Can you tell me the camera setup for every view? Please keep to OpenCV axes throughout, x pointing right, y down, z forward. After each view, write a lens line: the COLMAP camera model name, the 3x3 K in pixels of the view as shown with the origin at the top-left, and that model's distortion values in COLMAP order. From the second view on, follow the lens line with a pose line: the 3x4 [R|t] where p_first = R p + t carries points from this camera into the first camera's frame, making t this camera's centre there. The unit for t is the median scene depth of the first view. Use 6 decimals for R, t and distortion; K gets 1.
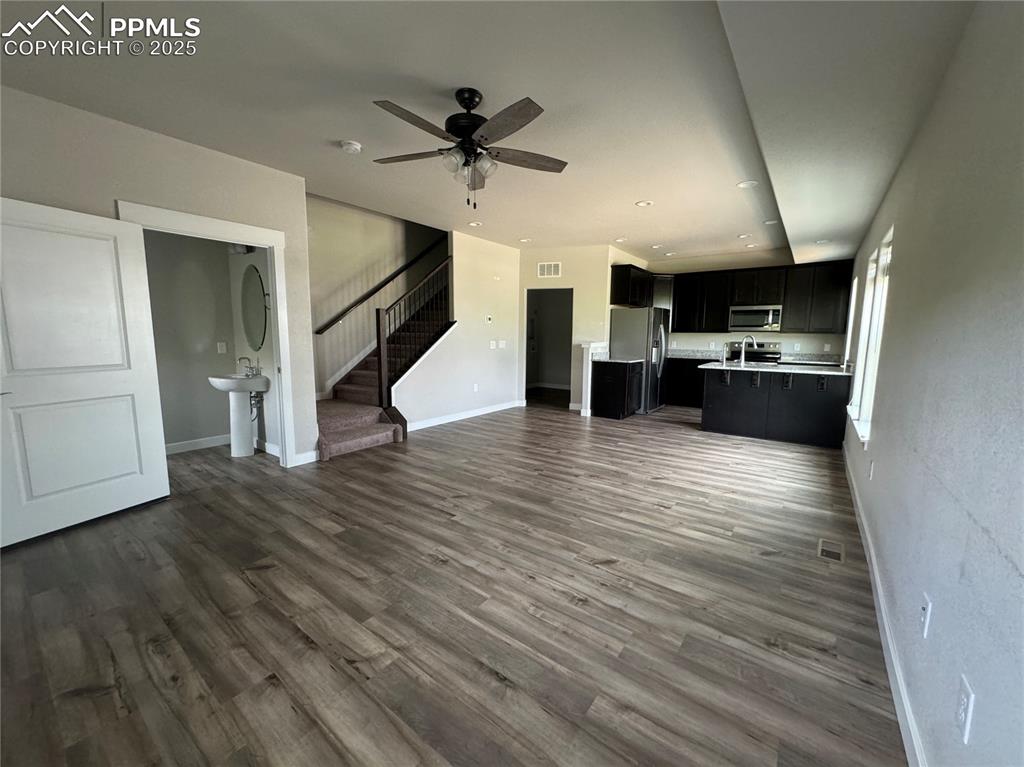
lens RADIAL K [[410.6, 0, 513.2], [0, 410.6, 382.1], [0, 0, 1]] dist [-0.000339, 0.000307]
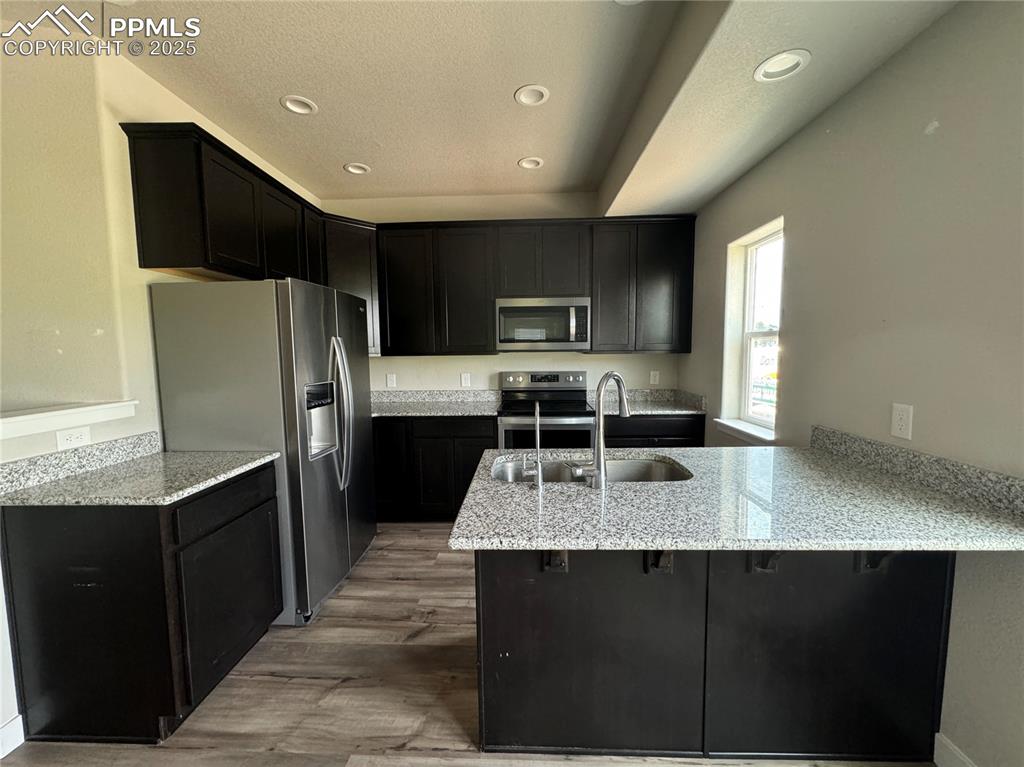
lens RADIAL K [[410.6, 0, 510.7], [0, 410.6, 385.4], [0, 0, 1]] dist [-0.000339, 0.000307]
pose [[0.827463, -0.068094, 0.557376, 0.289488], [0.086668, 0.996213, -0.006960, -0.085738], [-0.554792, 0.054066, 0.830231, 0.639142]]
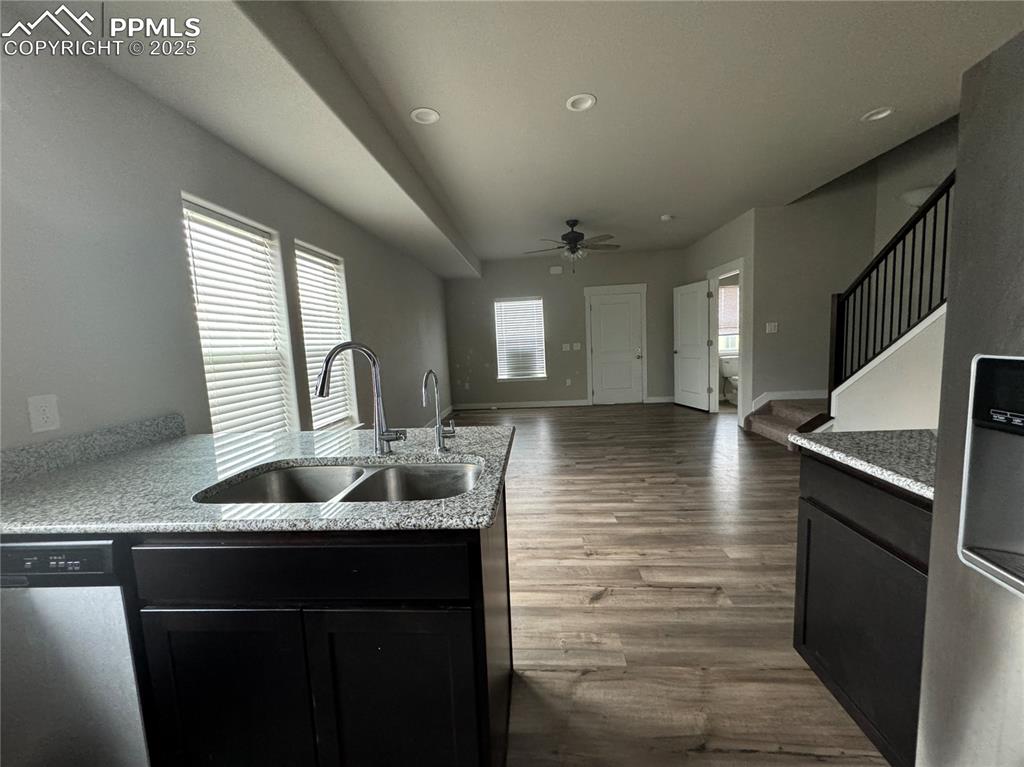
lens RADIAL K [[410.6, 0, 509.3], [0, 410.6, 384.6], [0, 0, 1]] dist [-0.000339, 0.000307]
pose [[-0.842221, 0.086603, -0.532131, 0.498261], [-0.027209, 0.978928, 0.202382, -0.111990], [0.538445, 0.184930, -0.822118, 1.002237]]
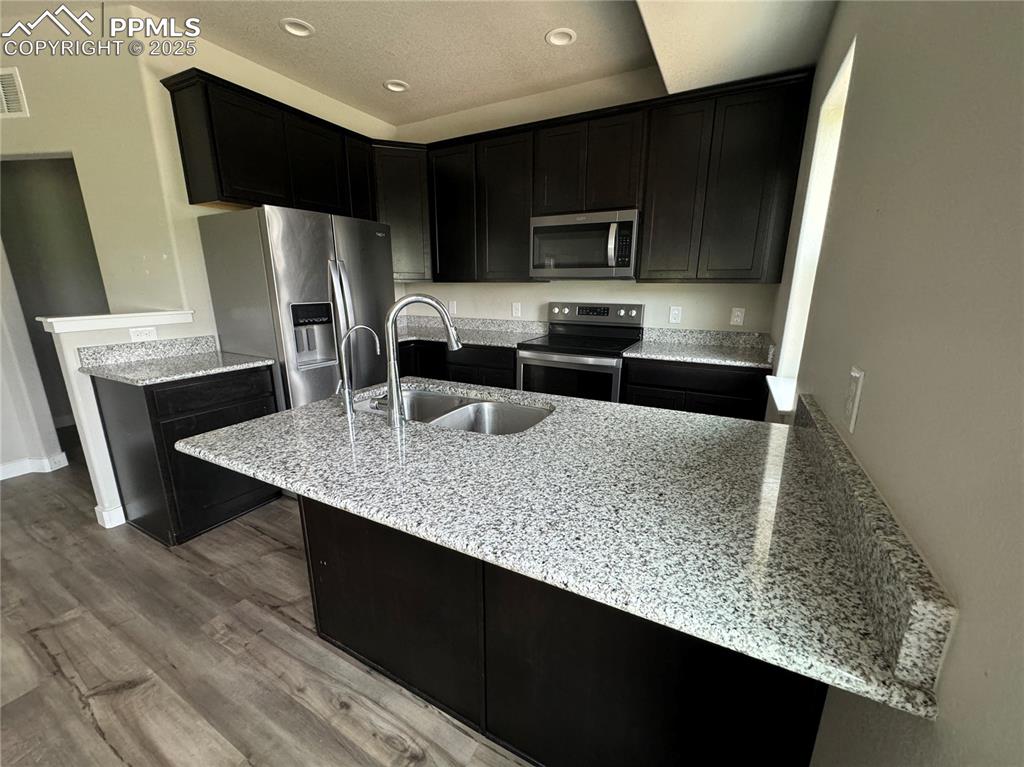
lens RADIAL K [[410.6, 0, 512.5], [0, 410.6, 385.2], [0, 0, 1]] dist [-0.000339, 0.000307]
pose [[0.989969, -0.041549, 0.135035, 0.469530], [0.024524, 0.991806, 0.125379, -0.071674], [-0.139138, -0.120810, 0.982876, 0.600498]]
